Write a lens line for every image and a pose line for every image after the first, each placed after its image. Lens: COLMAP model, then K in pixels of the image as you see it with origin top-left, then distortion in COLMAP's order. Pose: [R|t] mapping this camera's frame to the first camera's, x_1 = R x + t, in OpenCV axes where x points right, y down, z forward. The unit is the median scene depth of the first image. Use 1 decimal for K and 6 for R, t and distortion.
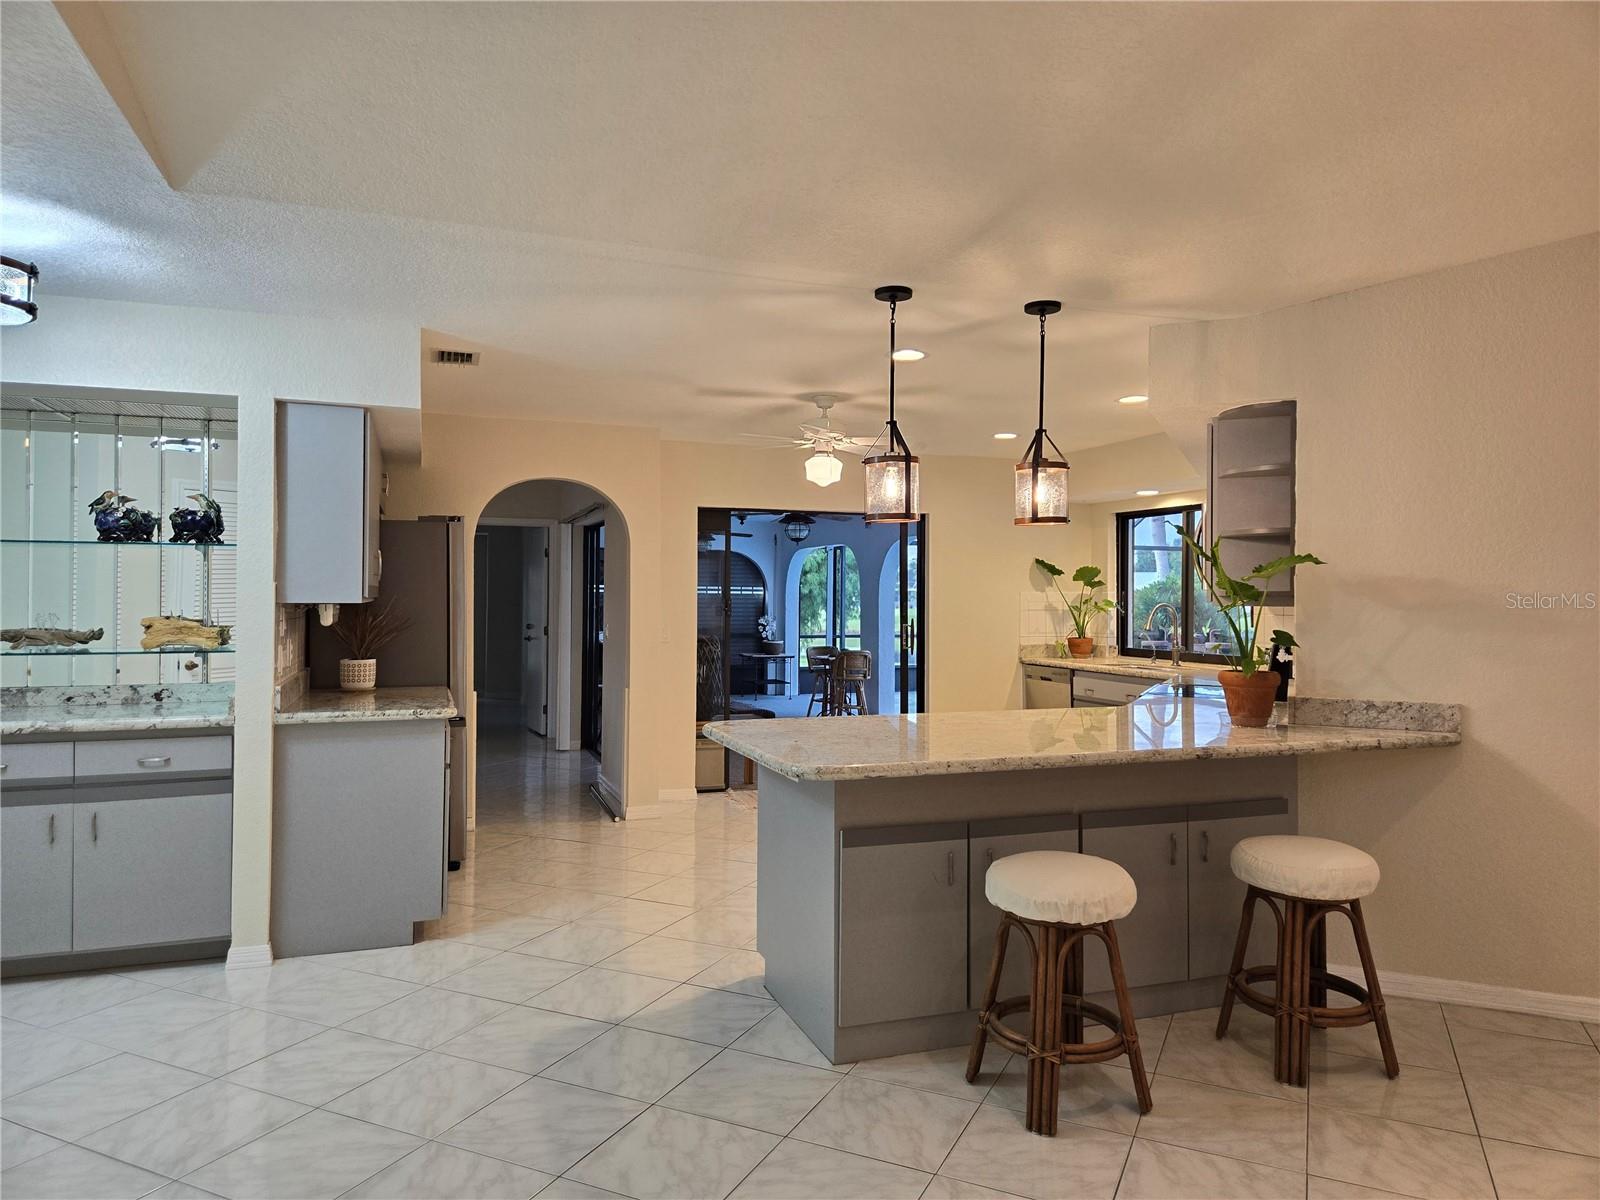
lens RADIAL K [[1067.2, 0, 808.9], [0, 1067.2, 589.5], [0, 0, 1]] dist [0.077185, -0.068702]
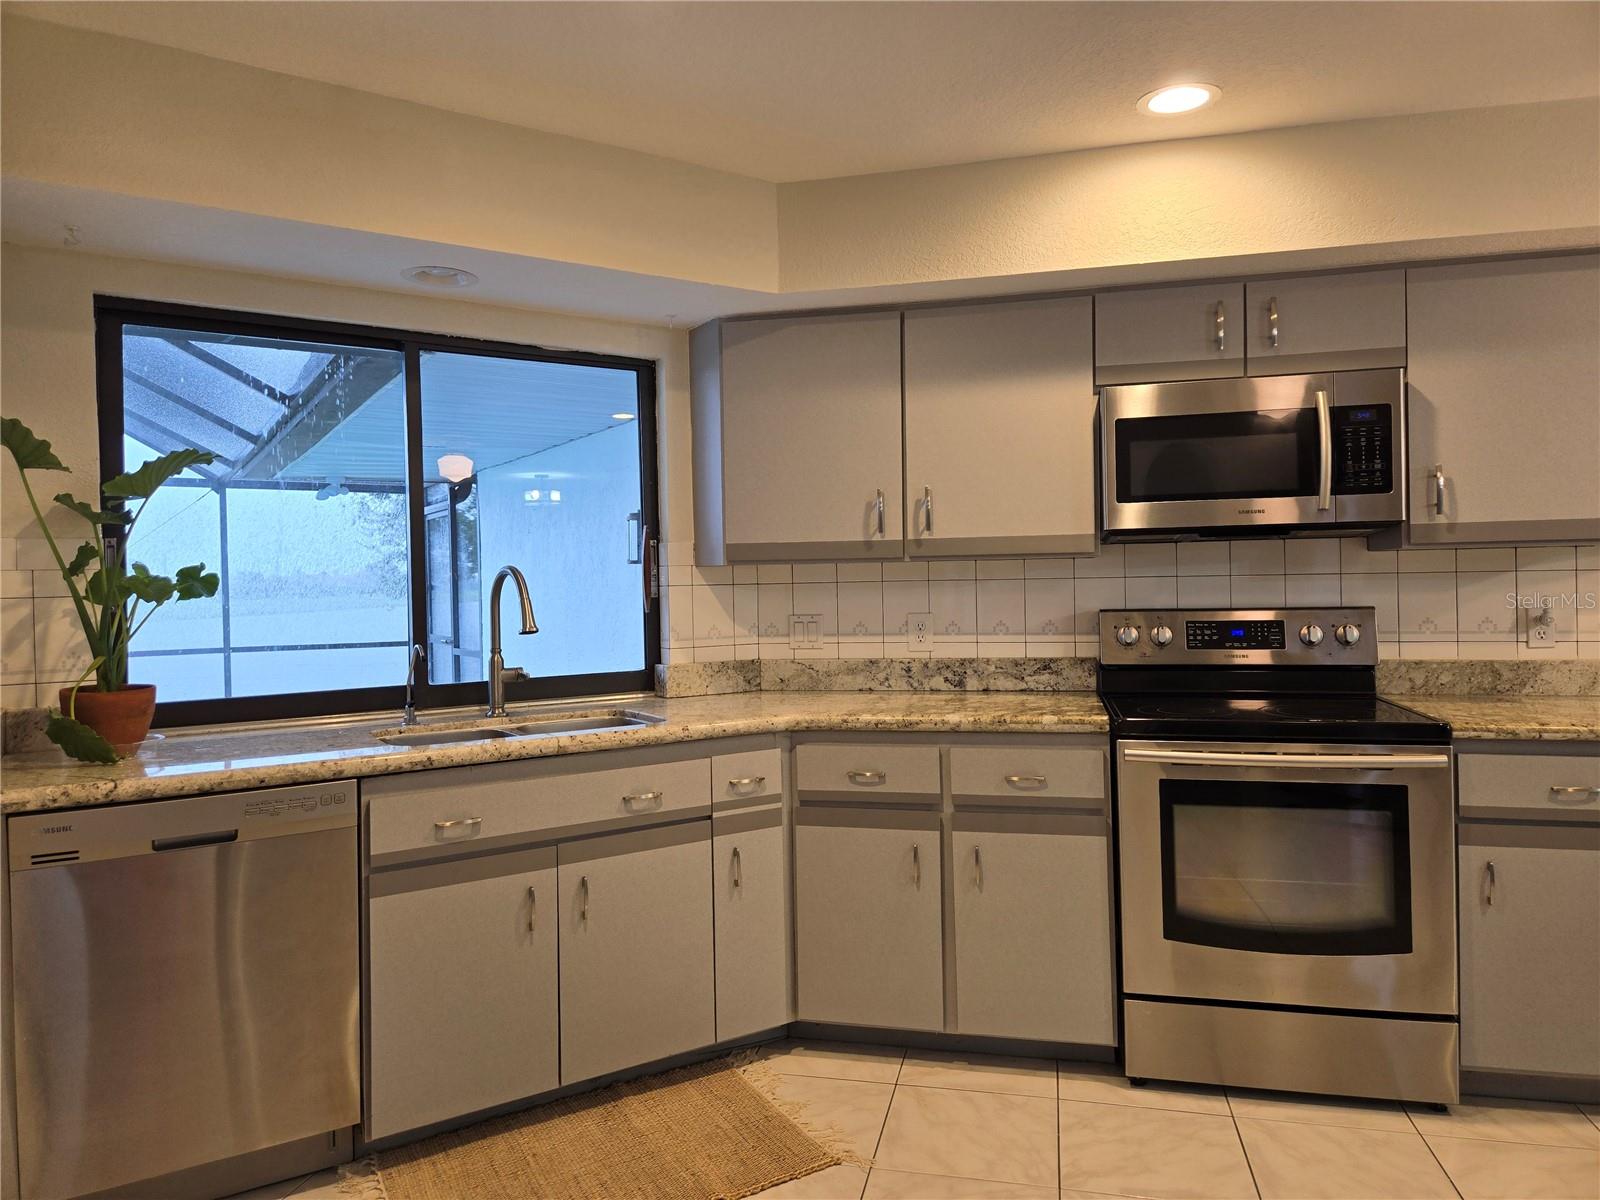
lens RADIAL K [[1067.2, 0, 802.0], [0, 1067.2, 581.4], [0, 0, 1]] dist [0.077185, -0.068702]
pose [[-0.202219, -0.002345, 0.979338, -0.152953], [0.009918, 0.999941, 0.004442, 0.031175], [-0.979290, 0.010612, -0.202183, 1.654289]]
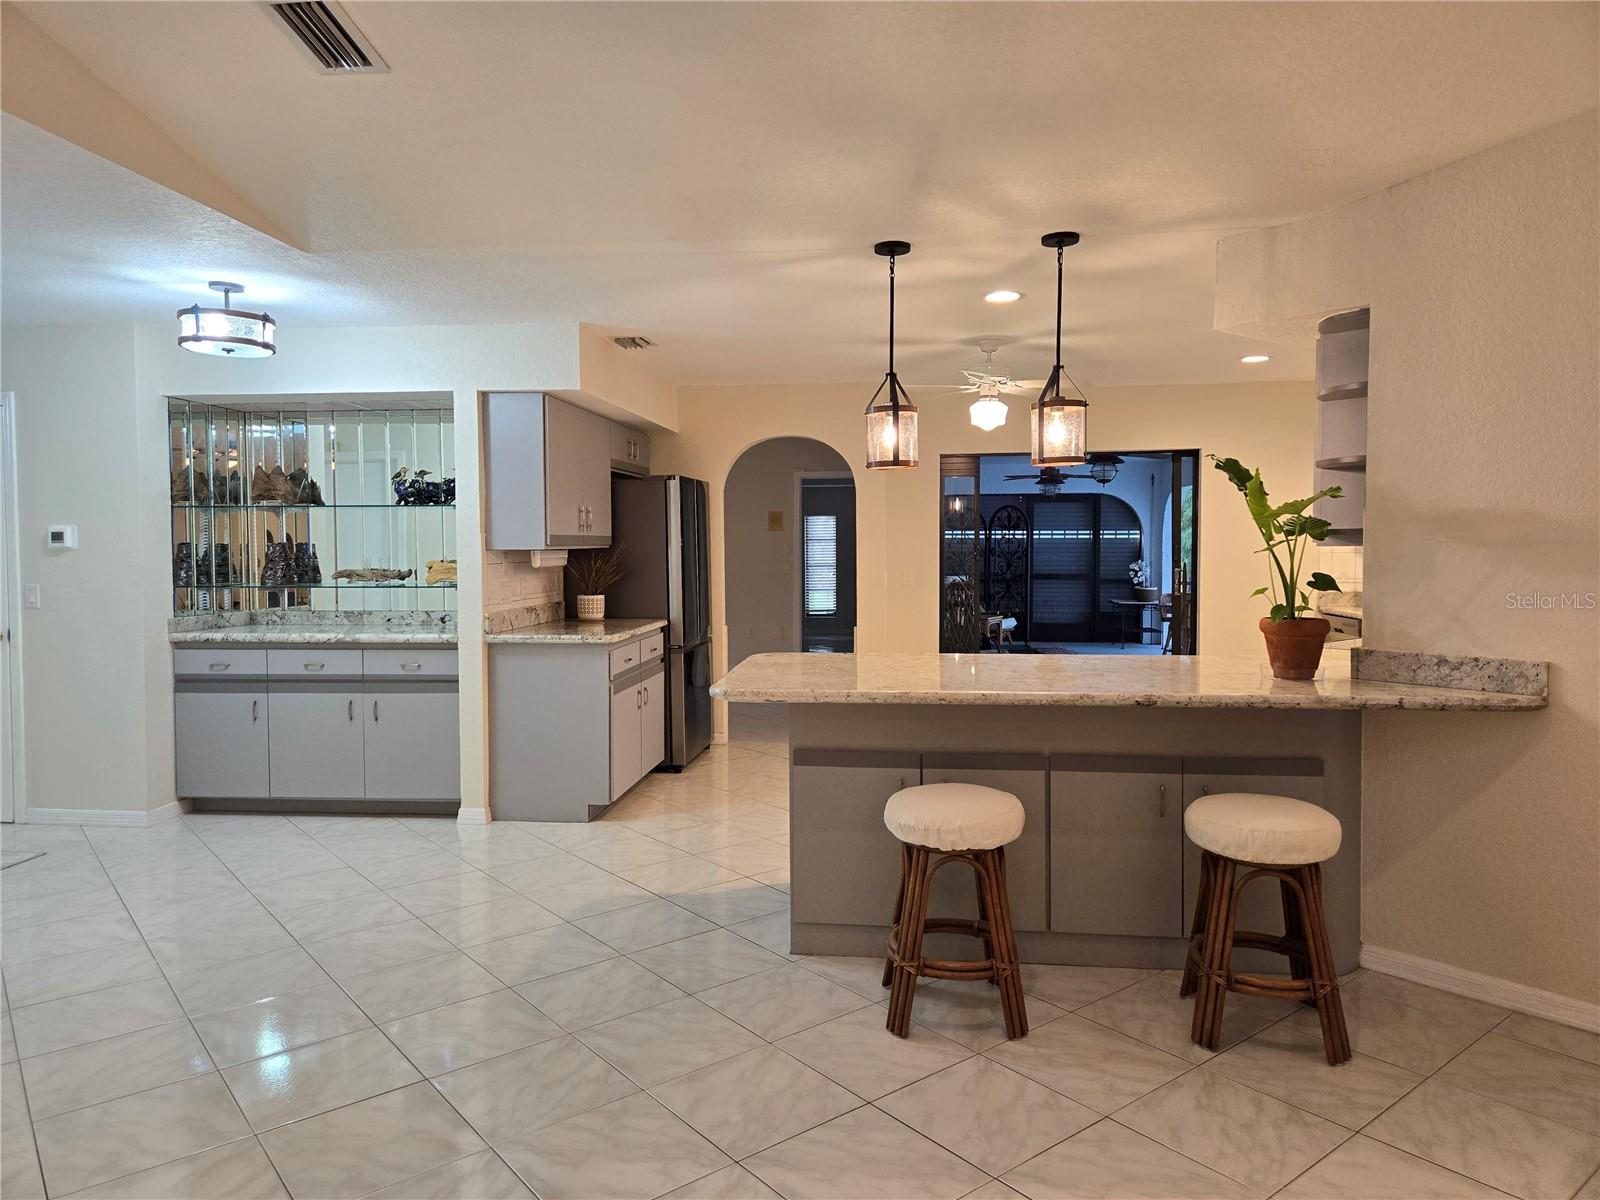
lens RADIAL K [[1067.2, 0, 795.8], [0, 1067.2, 590.9], [0, 0, 1]] dist [0.077185, -0.068702]
pose [[0.897910, 0.010728, -0.440049, 0.388166], [0.012121, 0.998721, 0.049081, 0.003148], [0.440013, -0.049404, 0.896632, 0.006757]]
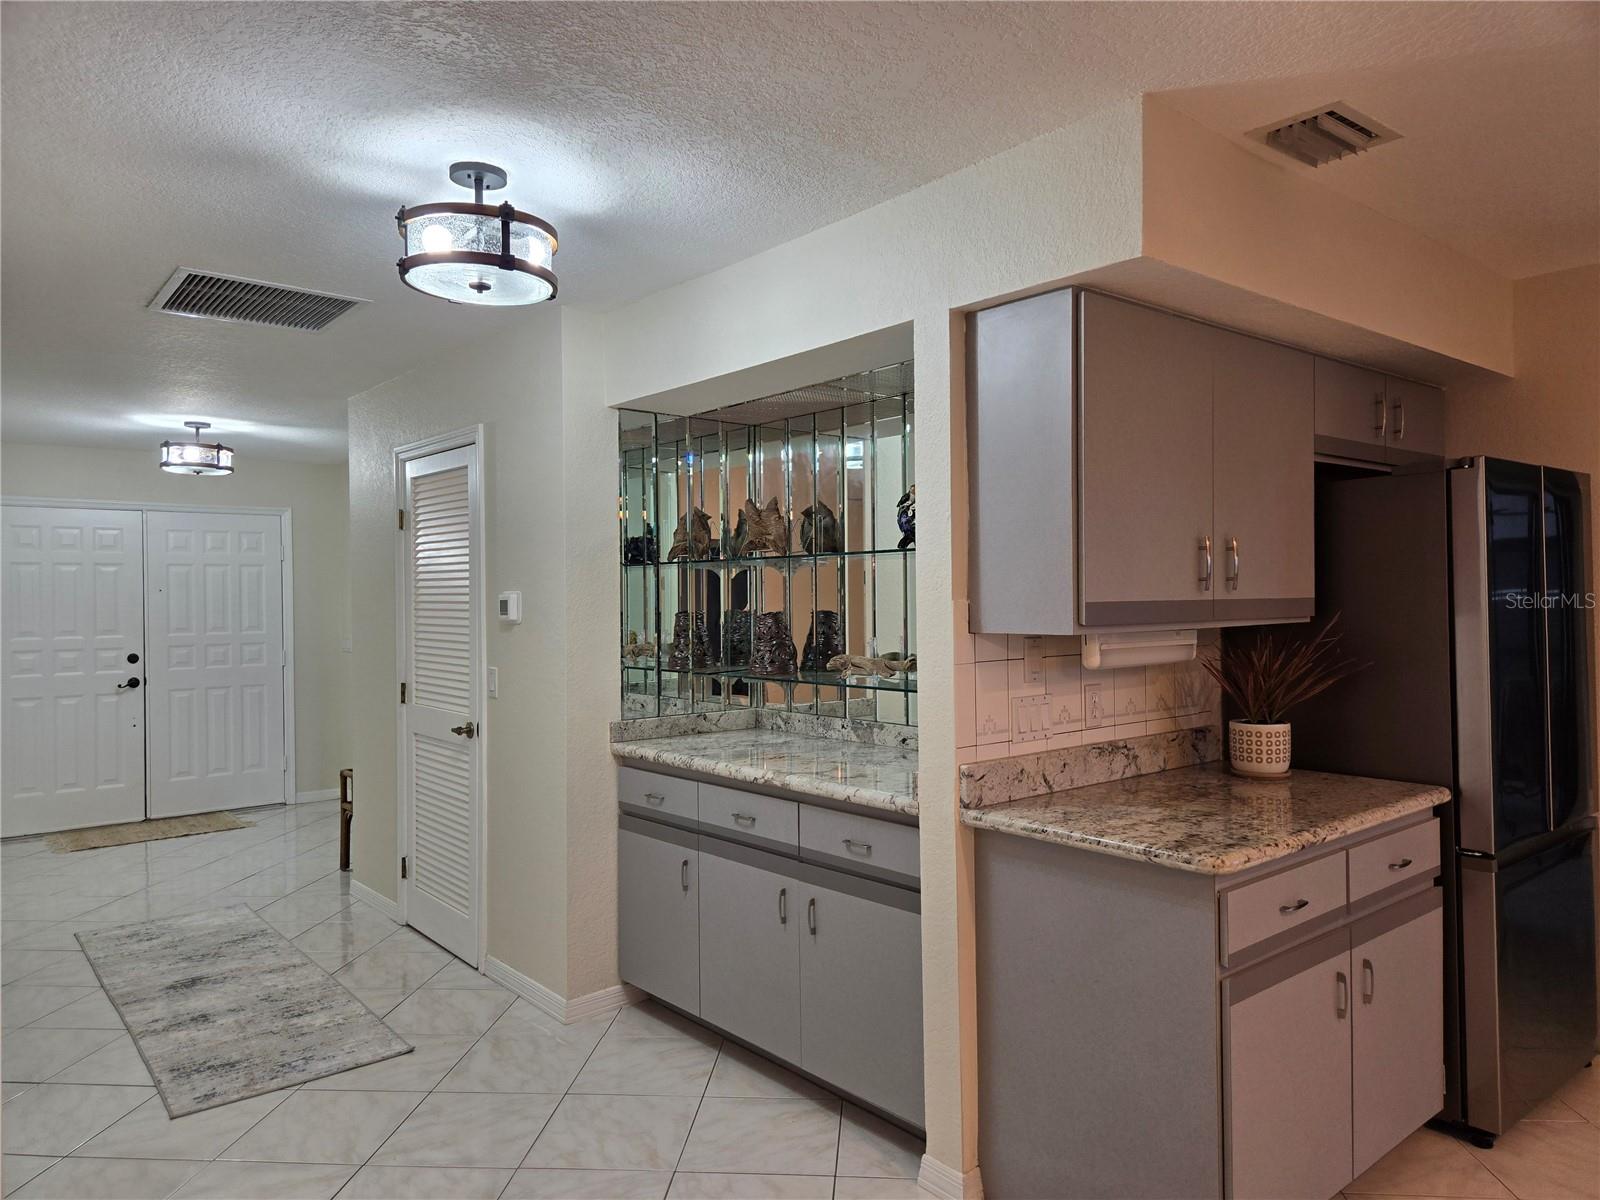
lens RADIAL K [[1067.2, 0, 805.4], [0, 1067.2, 598.5], [0, 0, 1]] dist [0.077185, -0.068702]
pose [[0.349372, -0.009469, -0.936936, 0.059393], [0.019134, 0.999813, -0.002970, -0.007008], [0.936789, -0.016890, 0.349487, 0.656763]]
